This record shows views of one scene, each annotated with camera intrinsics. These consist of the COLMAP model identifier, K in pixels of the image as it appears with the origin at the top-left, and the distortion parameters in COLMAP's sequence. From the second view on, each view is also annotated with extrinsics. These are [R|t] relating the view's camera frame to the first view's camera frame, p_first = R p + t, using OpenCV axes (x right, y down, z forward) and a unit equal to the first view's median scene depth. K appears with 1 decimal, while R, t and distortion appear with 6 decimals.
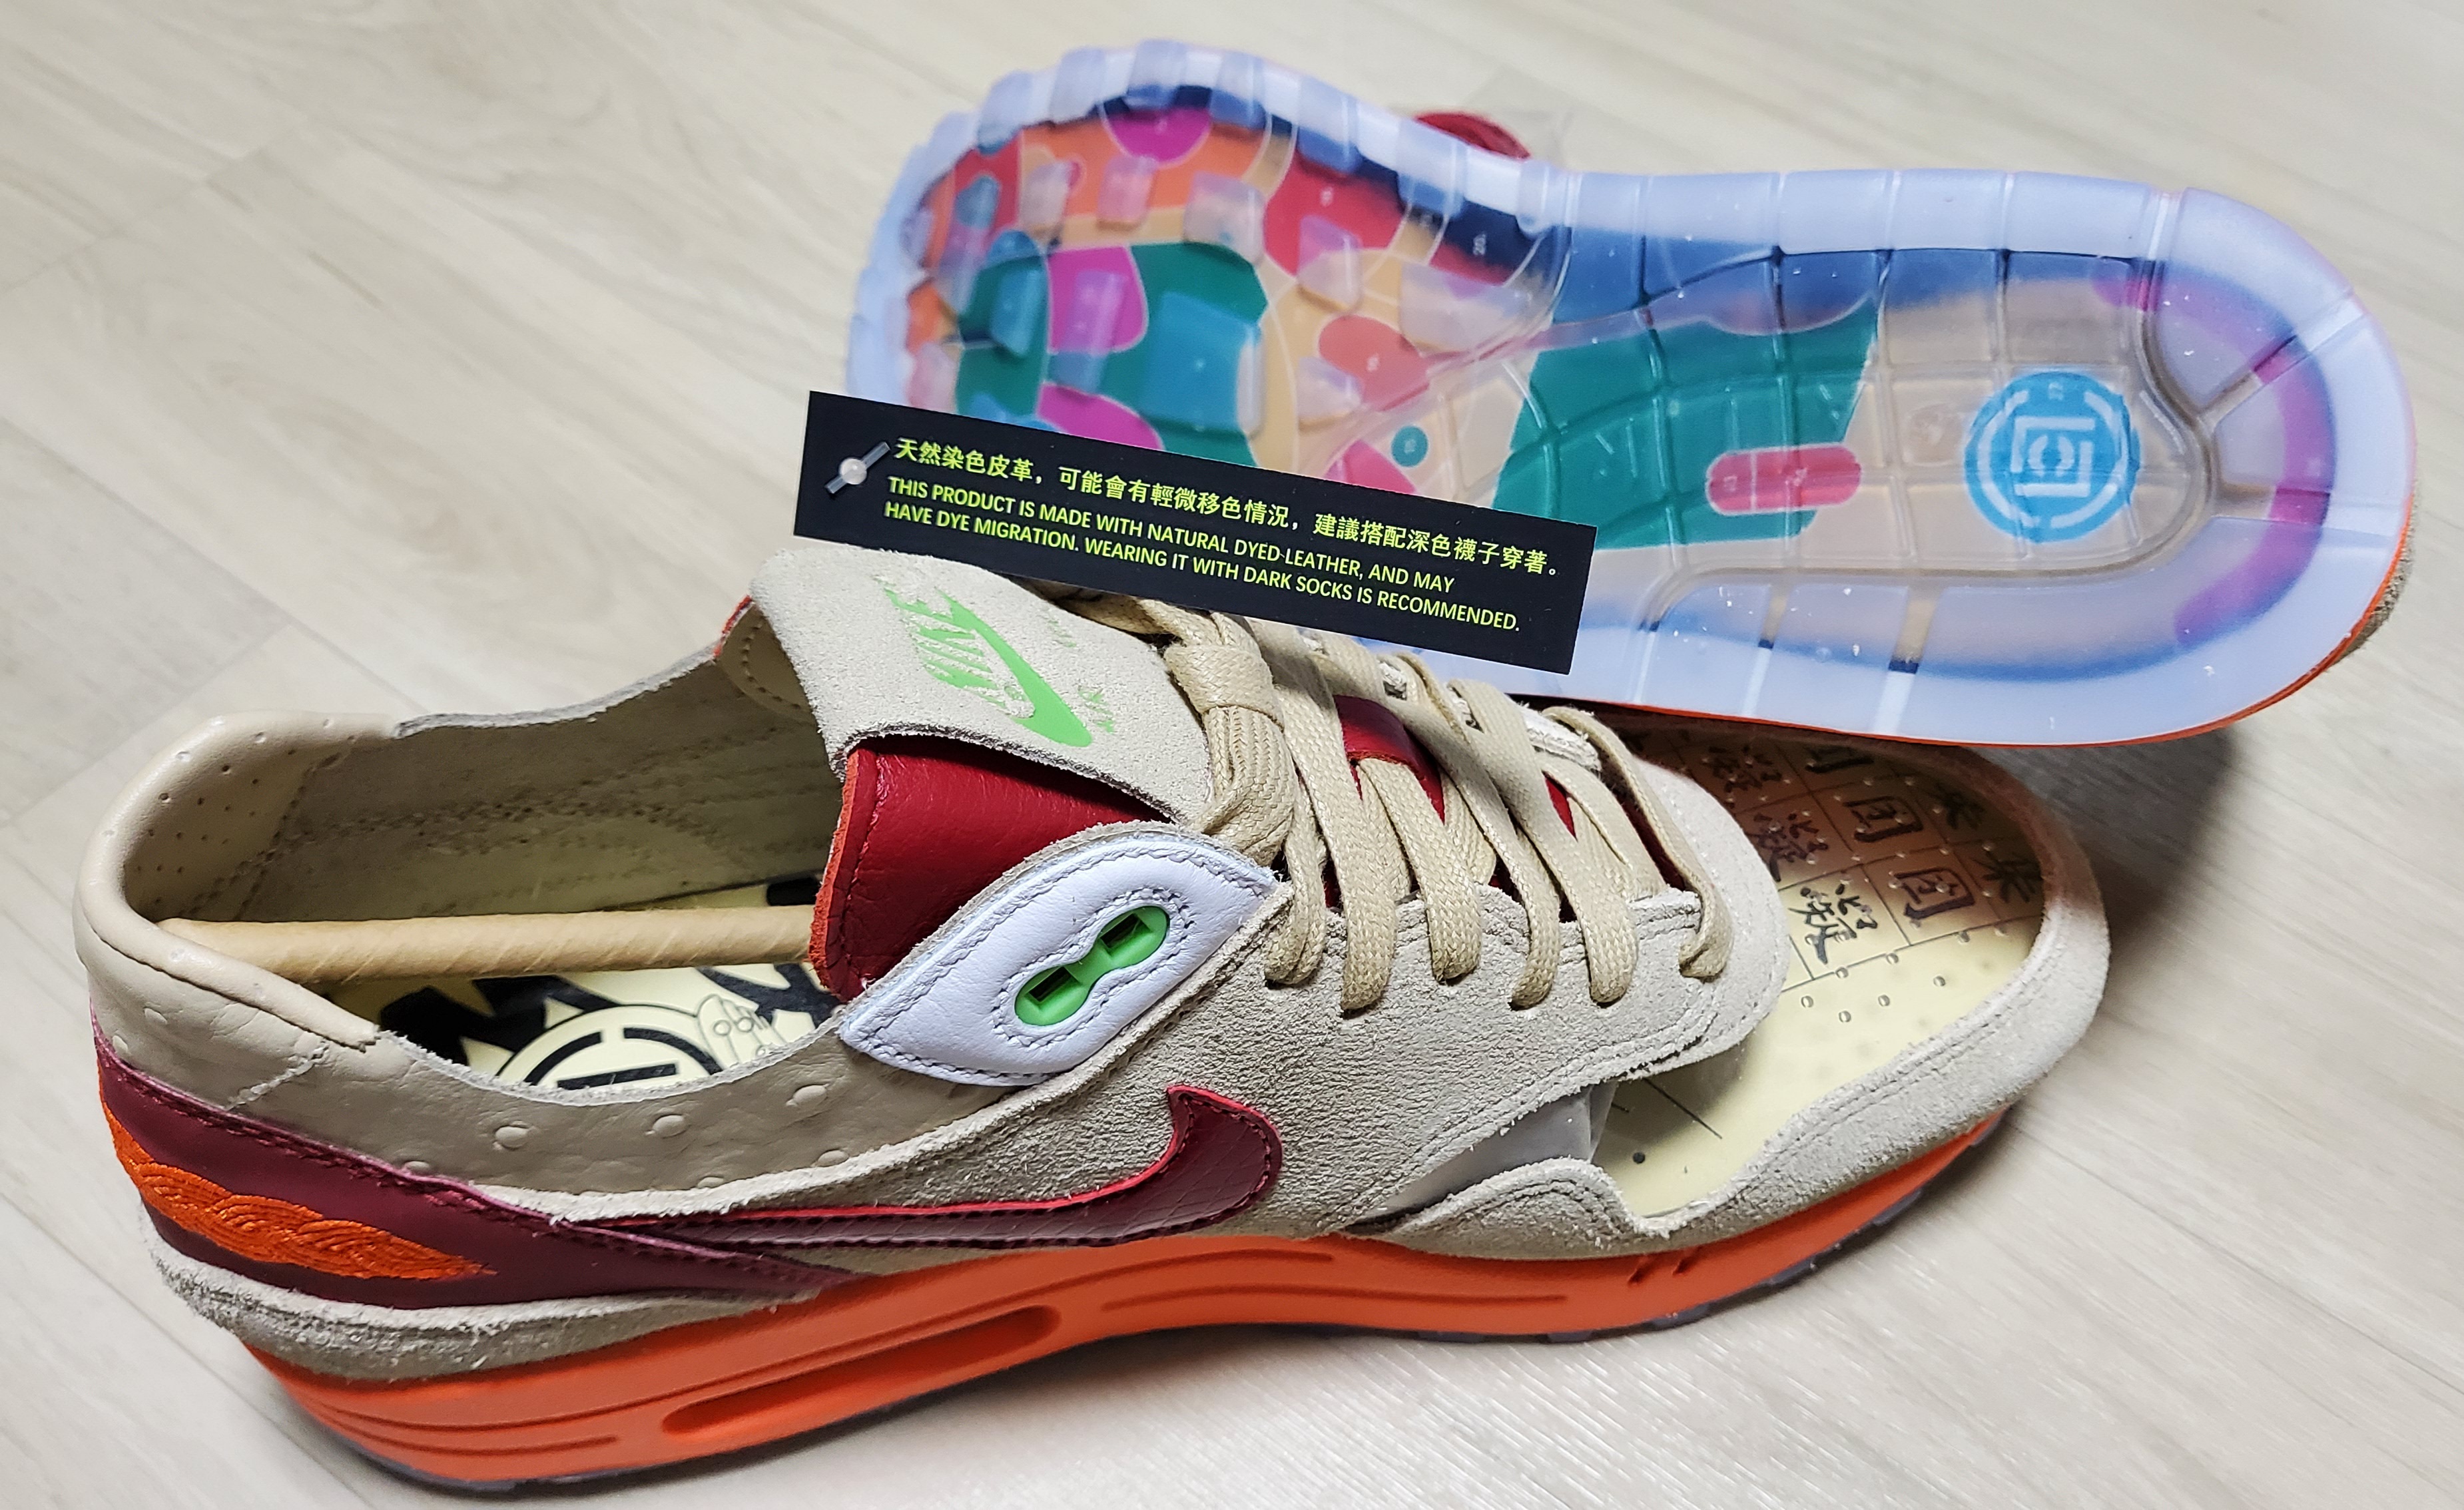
lens RADIAL K [[1867.7, 0, 1325.8], [0, 1867.7, 796.1], [0, 0, 1]] dist [-0.042497, -0.001379]
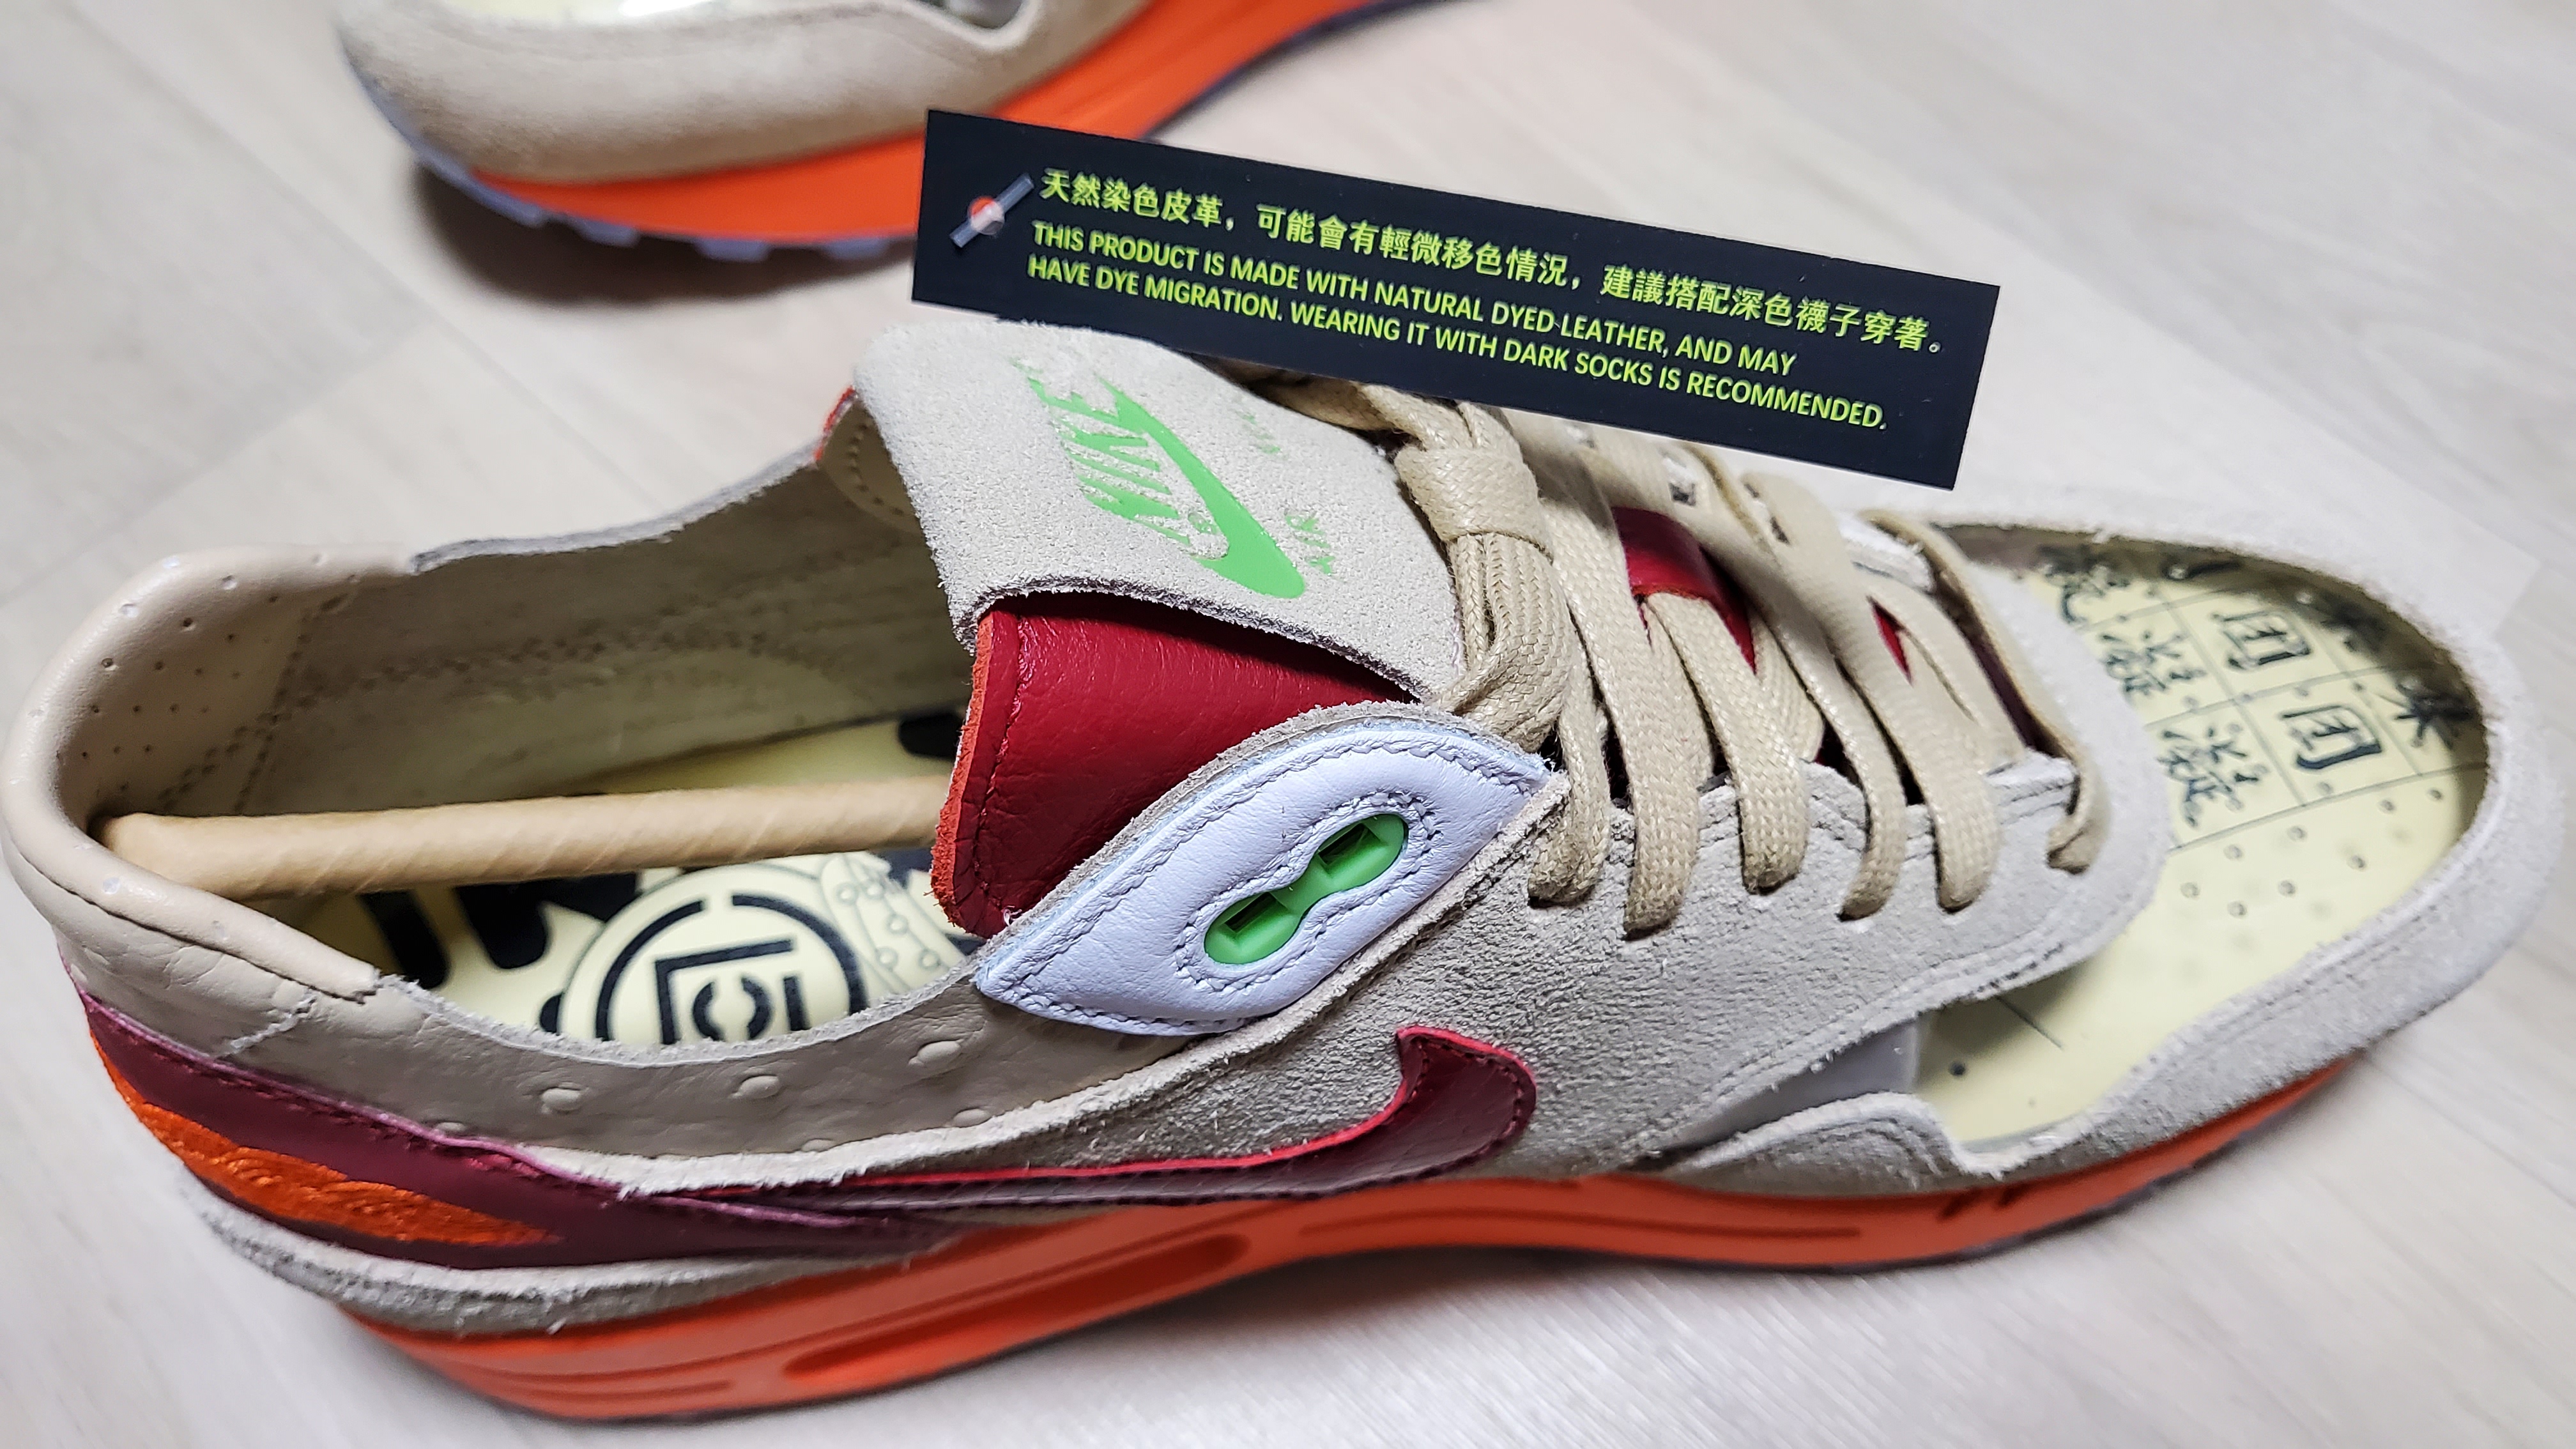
lens RADIAL K [[1798.7, 0, 1288.0], [0, 1798.7, 724.5], [0, 0, 1]] dist [0.005126, -0.080461]
pose [[0.995040, 0.014023, -0.098480, -0.057329], [-0.002715, 0.993474, 0.114026, -0.052770], [0.099436, -0.113193, 0.988585, 0.268782]]
